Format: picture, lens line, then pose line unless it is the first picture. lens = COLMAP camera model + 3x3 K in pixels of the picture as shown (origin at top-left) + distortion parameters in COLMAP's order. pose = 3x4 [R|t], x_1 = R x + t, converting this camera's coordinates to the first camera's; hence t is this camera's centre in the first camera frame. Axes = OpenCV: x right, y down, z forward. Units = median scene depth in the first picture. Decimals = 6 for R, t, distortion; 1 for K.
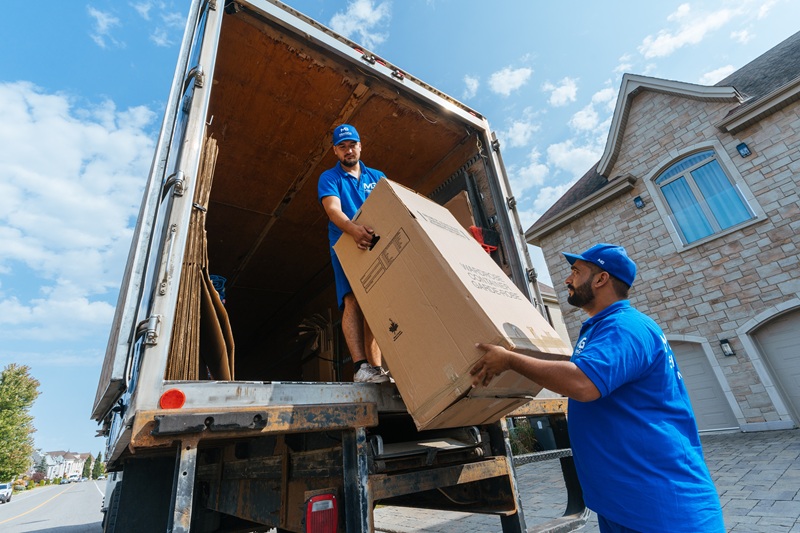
lens RADIAL K [[377.8, 0, 397.4], [0, 377.8, 265.0], [0, 0, 1]] dist [0.003776, -0.001043]
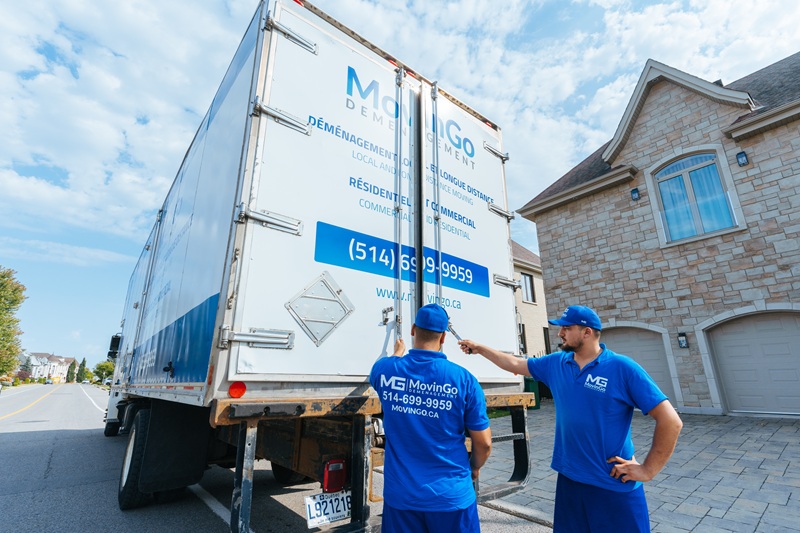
lens RADIAL K [[378.3, 0, 401.8], [0, 378.3, 265.6], [0, 0, 1]] dist [0.001088, 0.000048]
pose [[0.992252, 0.117317, 0.040905, -0.015191], [-0.121946, 0.982631, 0.139874, -0.045535], [-0.023785, -0.143778, 0.989324, -0.039504]]
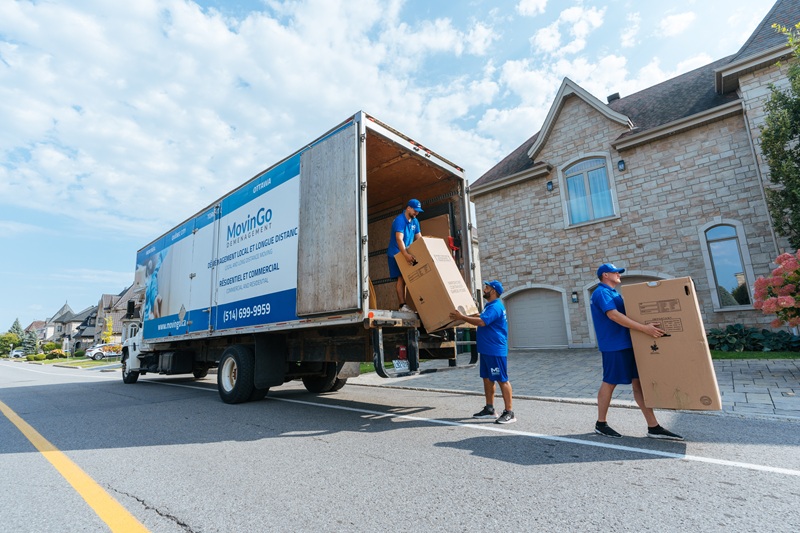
lens RADIAL K [[382.8, 0, 400.0], [0, 382.8, 266.5], [0, 0, 1]] dist [-0.001730, -0.000278]
pose [[0.970163, 0.110680, 0.215717, -0.147365], [-0.157270, 0.964428, 0.212474, -0.106374], [-0.184527, -0.240060, 0.953059, -0.282060]]
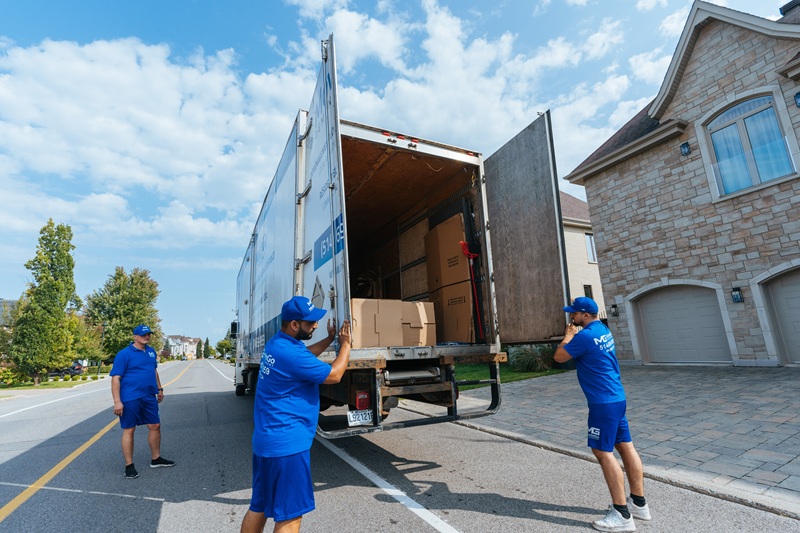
lens RADIAL K [[378.4, 0, 400.0], [0, 378.4, 266.5], [0, 0, 1]] dist [0.001875, -0.000449]
pose [[0.987575, 0.028088, -0.154616, 0.060885], [0.009213, 0.971856, 0.235396, -0.117567], [0.156876, -0.233895, 0.959522, -0.173845]]
